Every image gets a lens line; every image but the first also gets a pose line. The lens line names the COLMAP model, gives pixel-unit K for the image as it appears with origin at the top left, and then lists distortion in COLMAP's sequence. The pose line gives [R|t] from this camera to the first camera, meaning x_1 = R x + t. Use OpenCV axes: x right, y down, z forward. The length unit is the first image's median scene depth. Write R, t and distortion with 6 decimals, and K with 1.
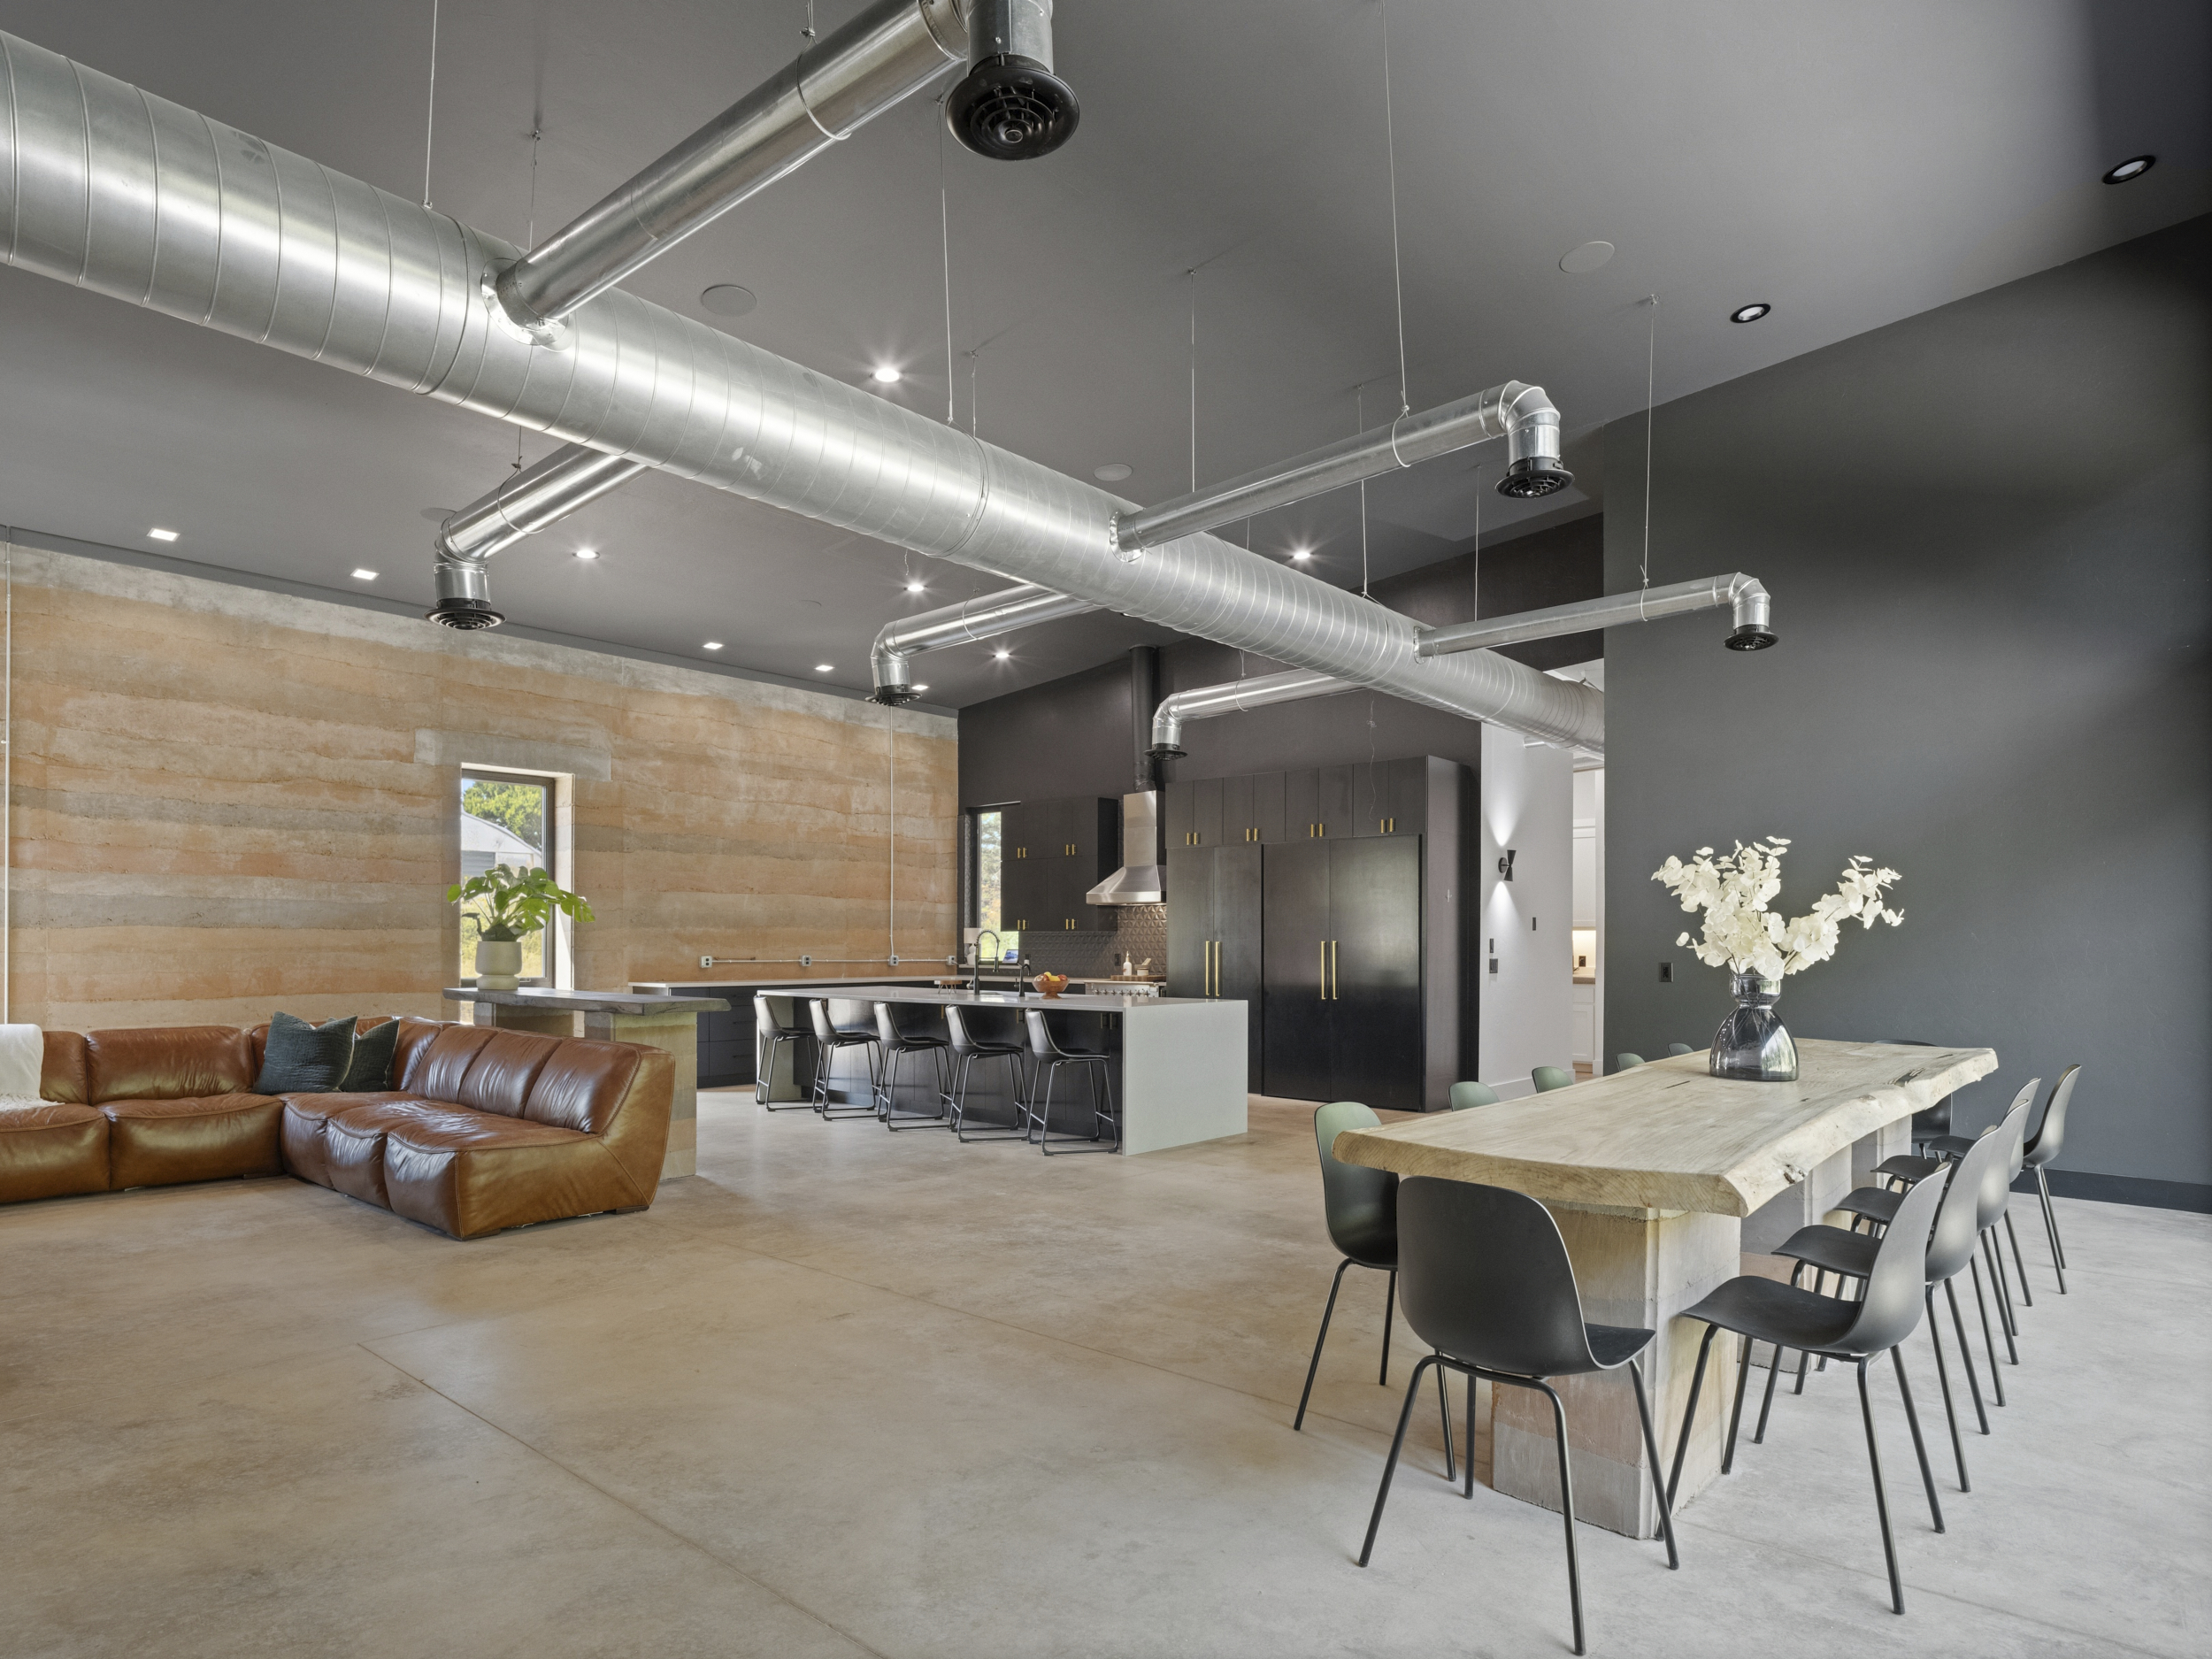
lens RADIAL K [[1247.2, 0, 1115.5], [0, 1247.2, 948.2], [0, 0, 1]] dist [-0.004444, -0.000736]
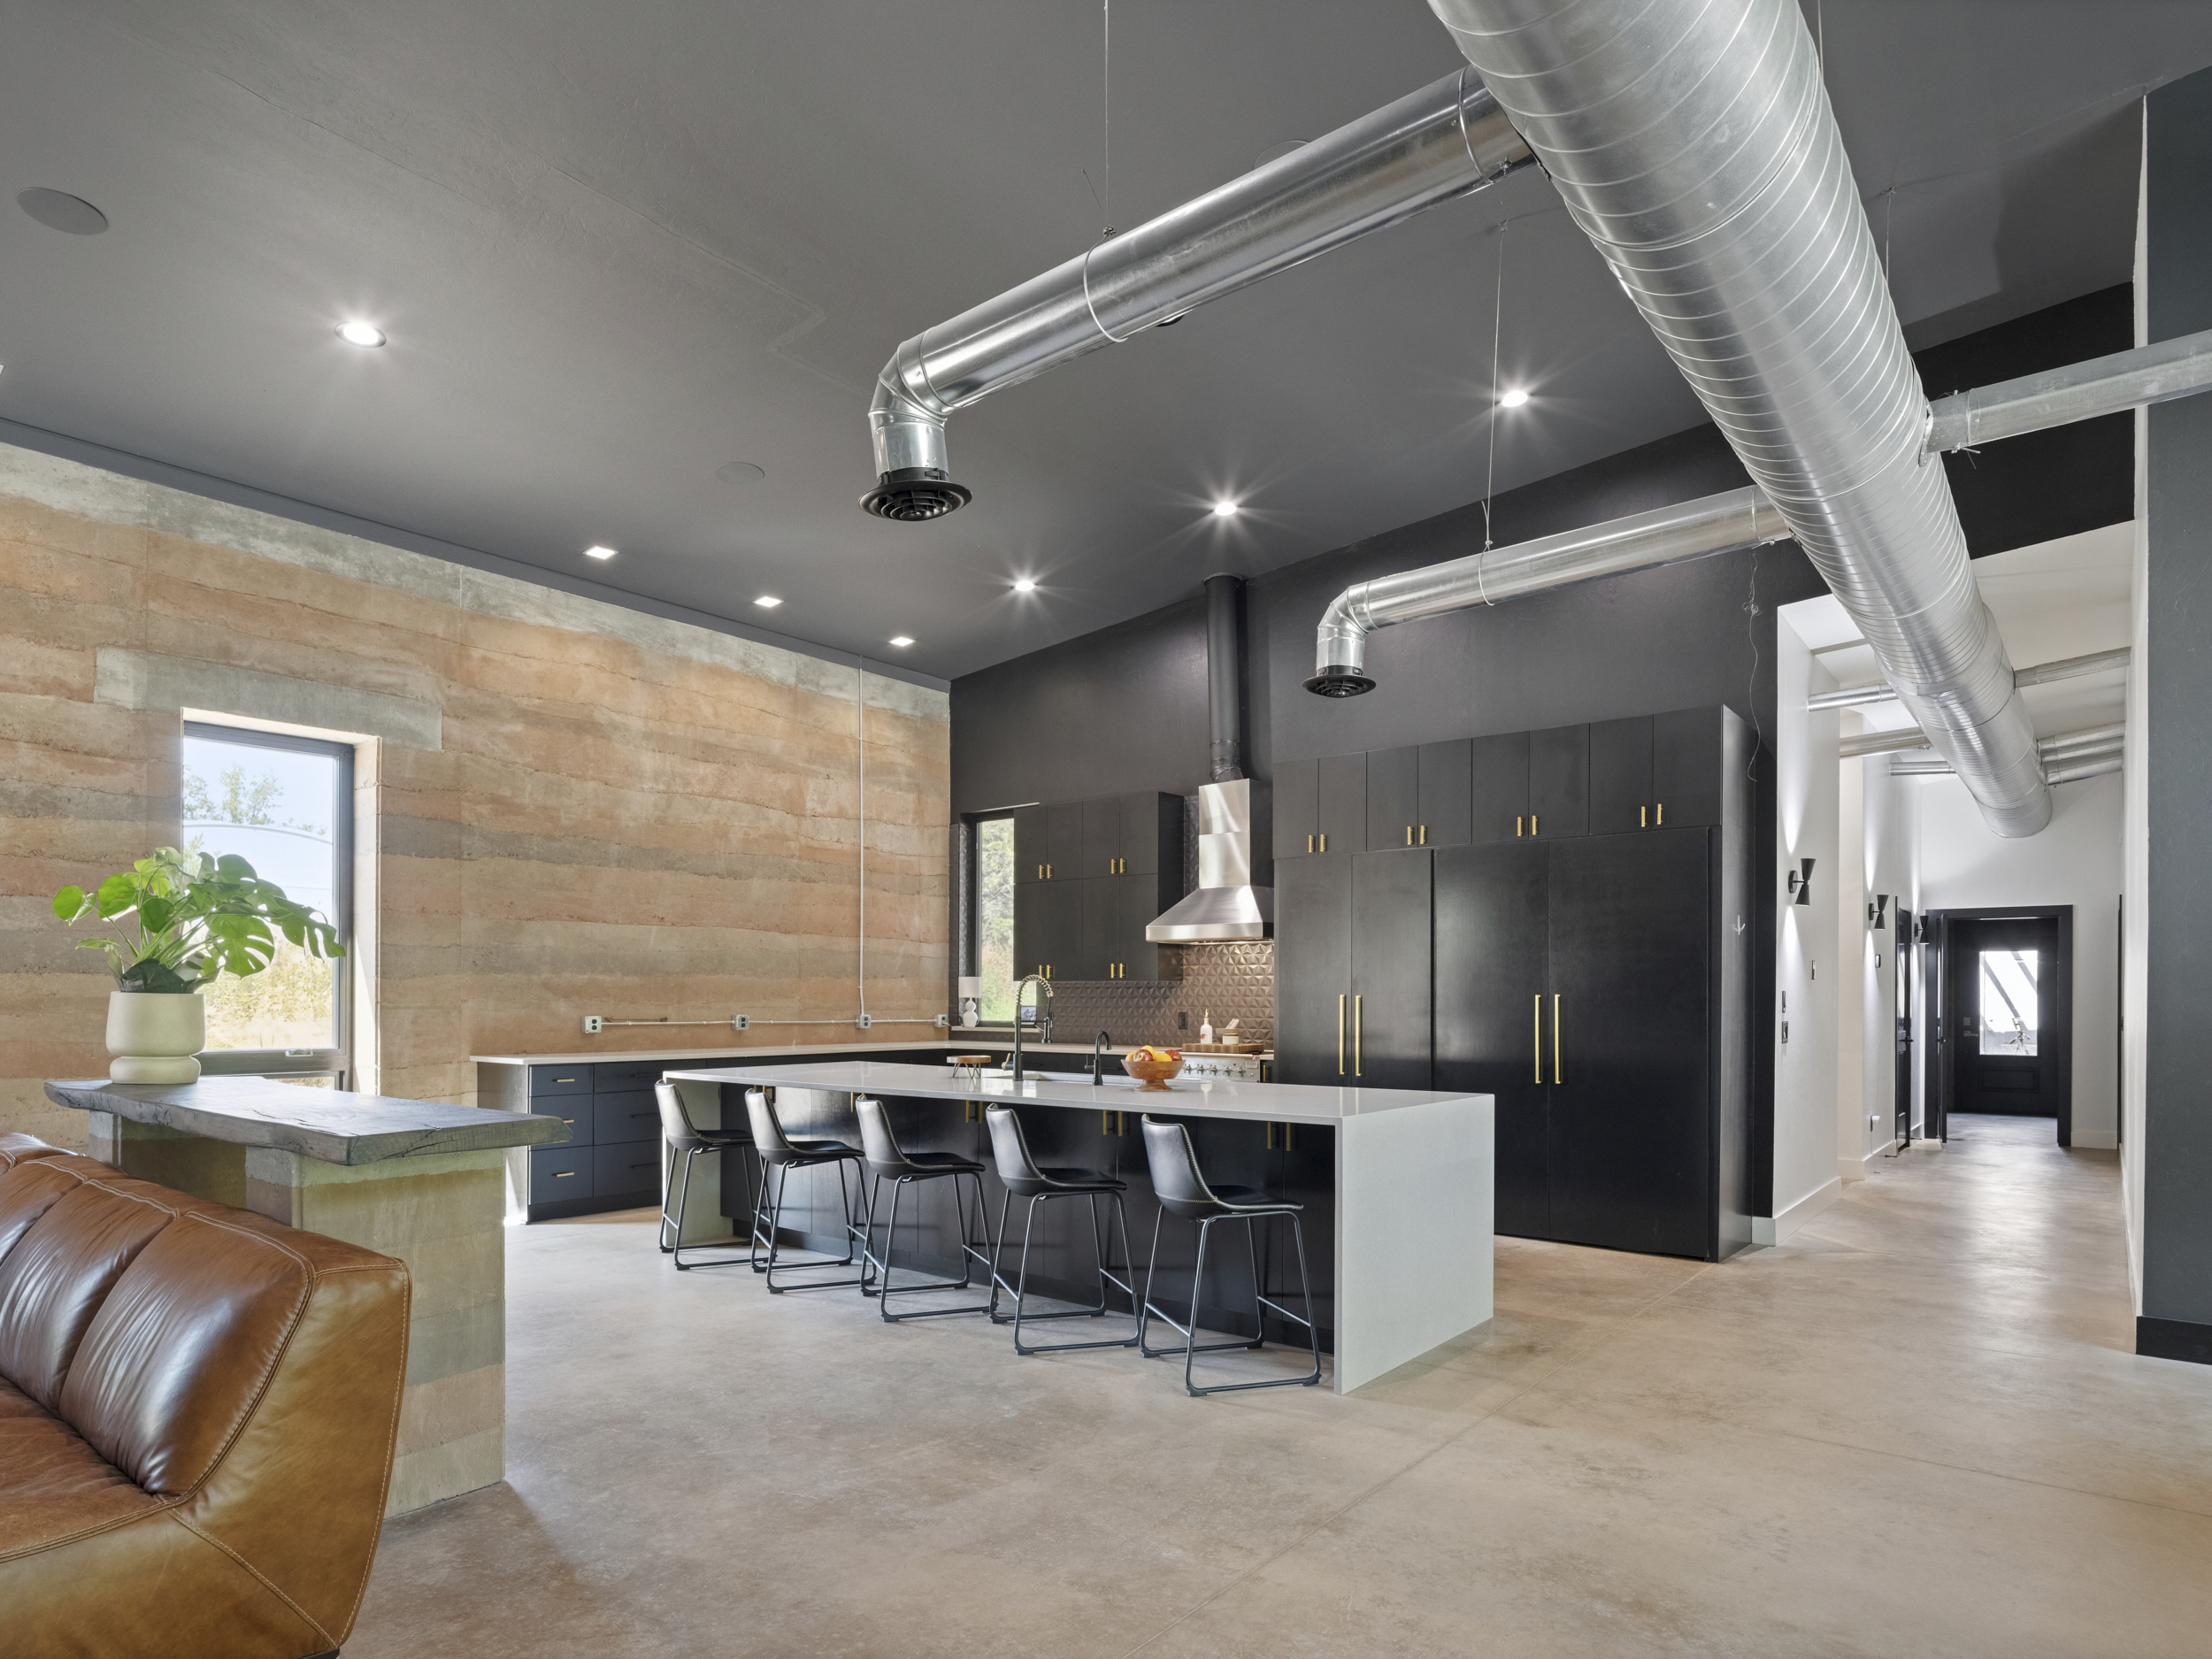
lens RADIAL K [[1247.2, 0, 1112.2], [0, 1247.2, 1005.6], [0, 0, 1]] dist [-0.004444, -0.000736]
pose [[0.999076, 0.000245, 0.042981, -0.095354], [-0.000339, 0.999998, 0.002191, -0.001186], [-0.042981, -0.002204, 0.999073, 0.395399]]
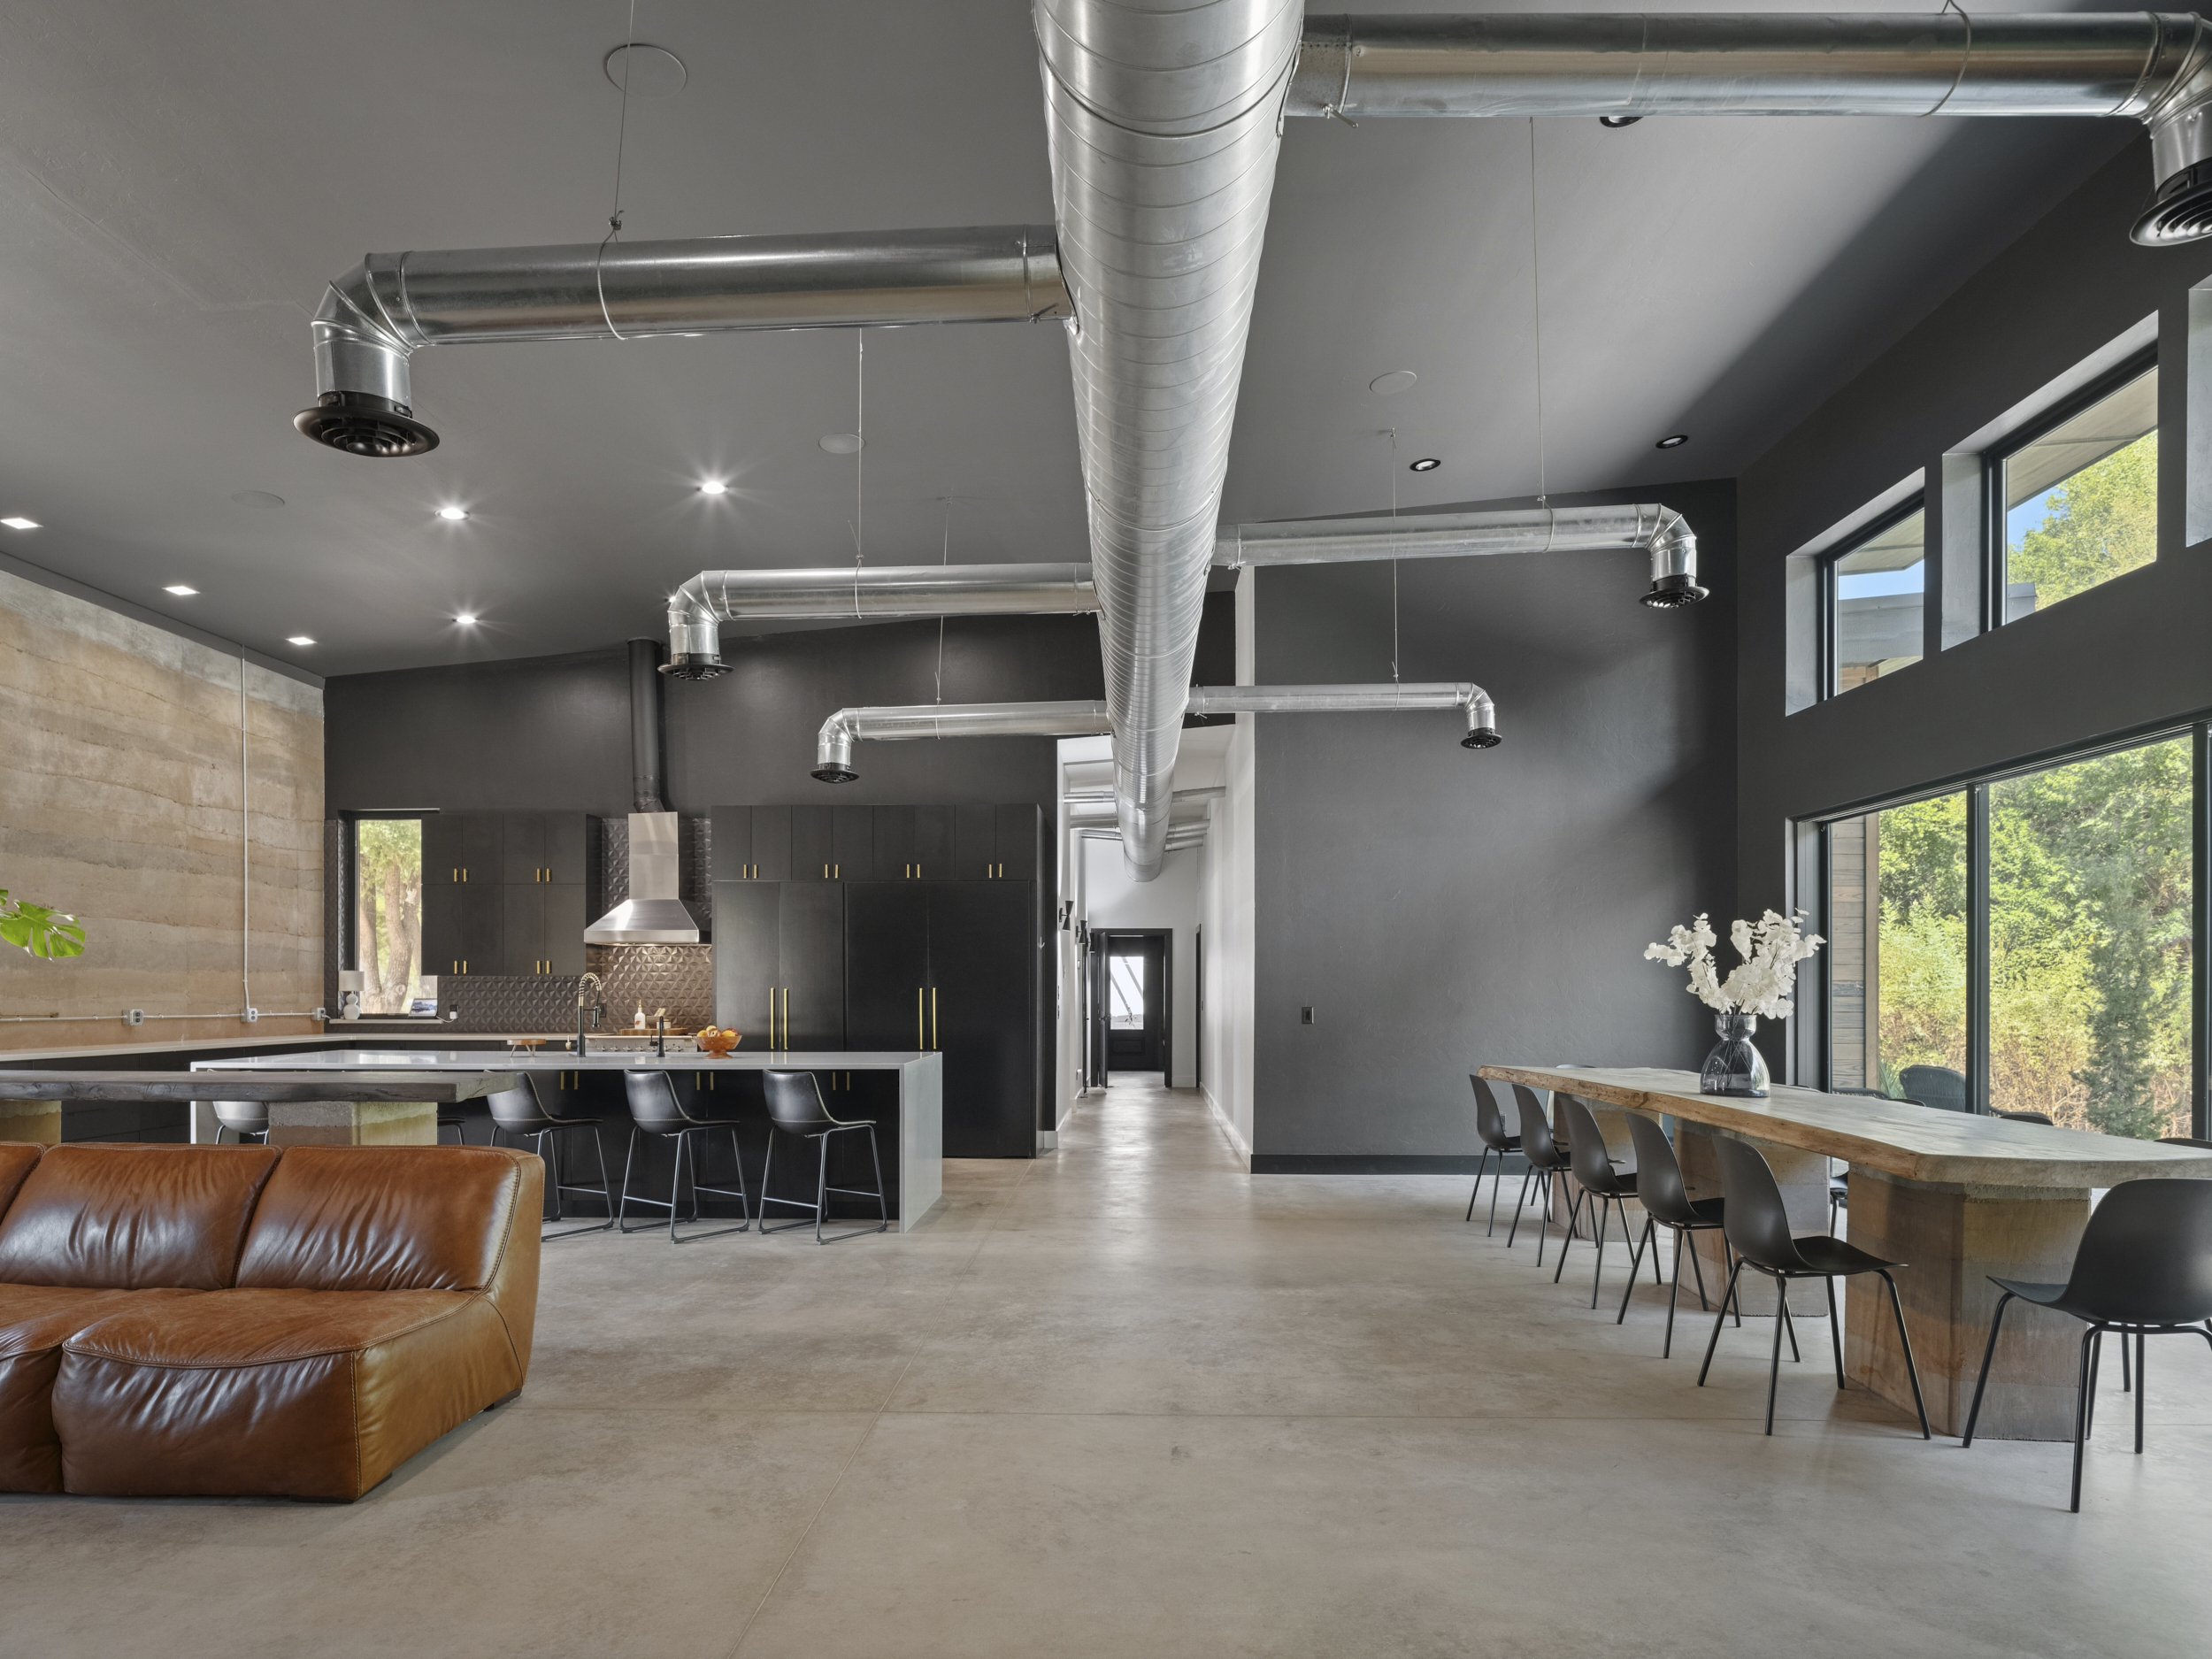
lens RADIAL K [[1247.2, 0, 1101.0], [0, 1247.2, 1009.0], [0, 0, 1]] dist [-0.004444, -0.000736]
pose [[0.773033, -0.010521, 0.634279, -0.370845], [0.003521, 0.999918, 0.012295, -0.001060], [-0.634356, -0.007272, 0.773007, 0.197544]]
